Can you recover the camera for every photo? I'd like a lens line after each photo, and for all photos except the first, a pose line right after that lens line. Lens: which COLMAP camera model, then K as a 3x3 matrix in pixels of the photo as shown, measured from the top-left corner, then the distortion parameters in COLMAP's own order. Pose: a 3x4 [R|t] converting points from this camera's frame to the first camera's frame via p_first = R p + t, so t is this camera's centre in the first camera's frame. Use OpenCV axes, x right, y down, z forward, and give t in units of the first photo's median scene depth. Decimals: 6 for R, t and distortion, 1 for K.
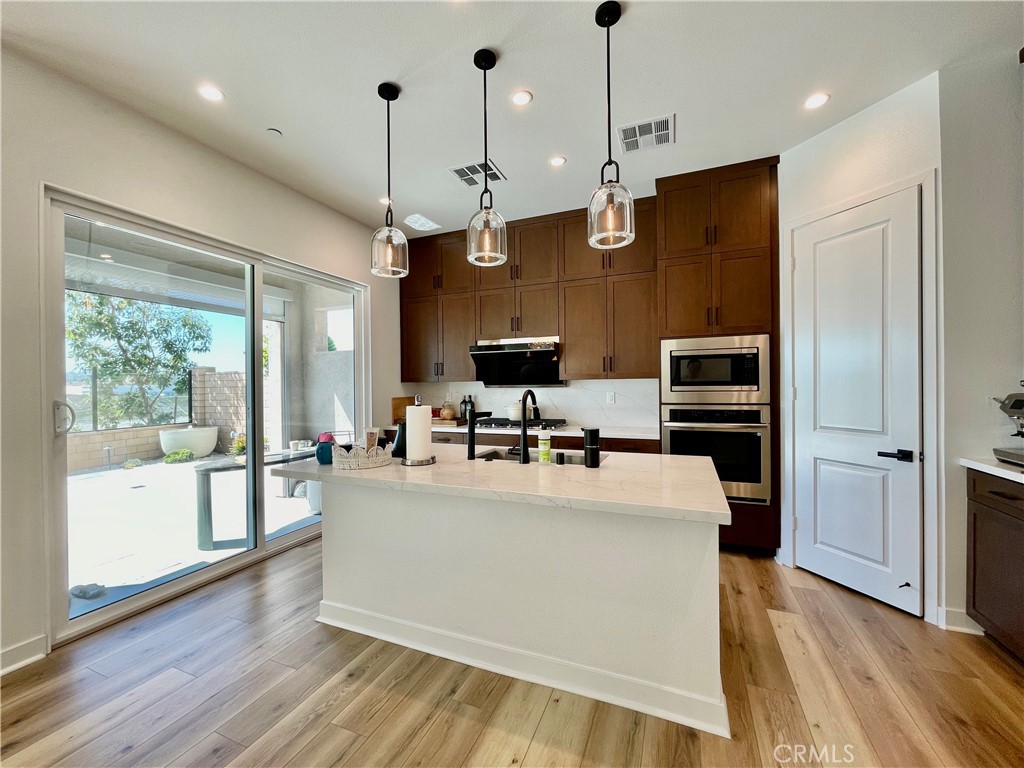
lens RADIAL K [[414.6, 0, 508.1], [0, 414.6, 387.8], [0, 0, 1]] dist [0.002737, 0.000429]
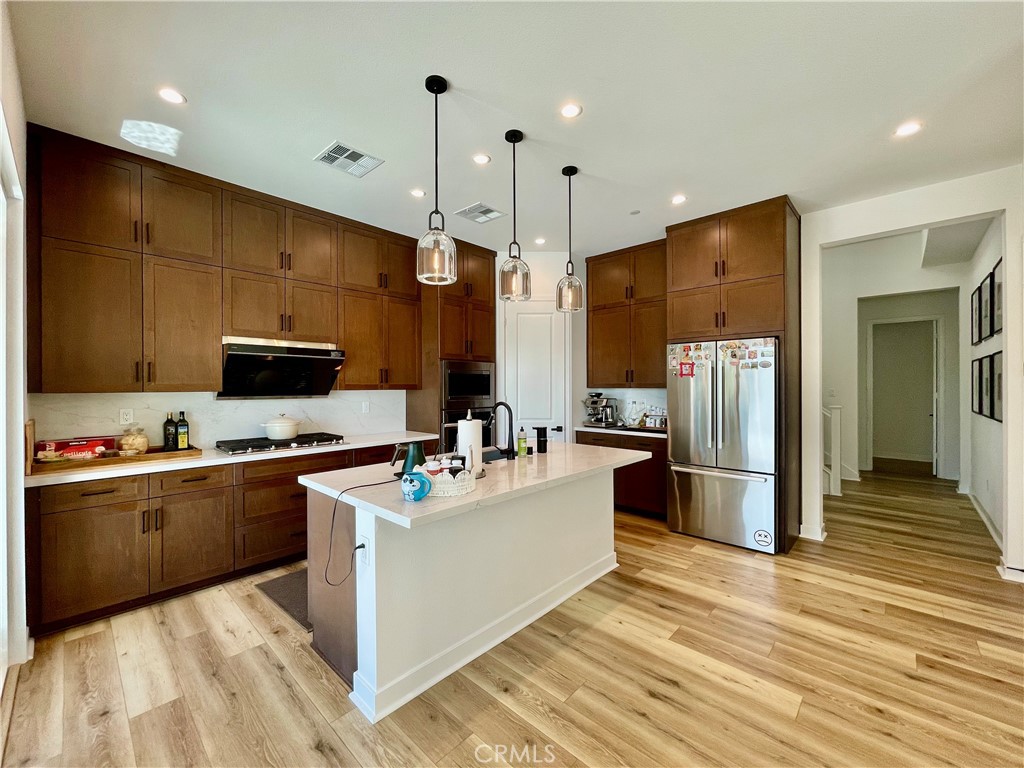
lens RADIAL K [[414.6, 0, 508.1], [0, 414.6, 387.8], [0, 0, 1]] dist [0.002737, 0.000429]
pose [[0.348806, 0.006310, 0.937174, -1.101094], [0.005069, 0.999950, -0.008619, -0.026553], [-0.937181, 0.007757, 0.348756, 0.530867]]
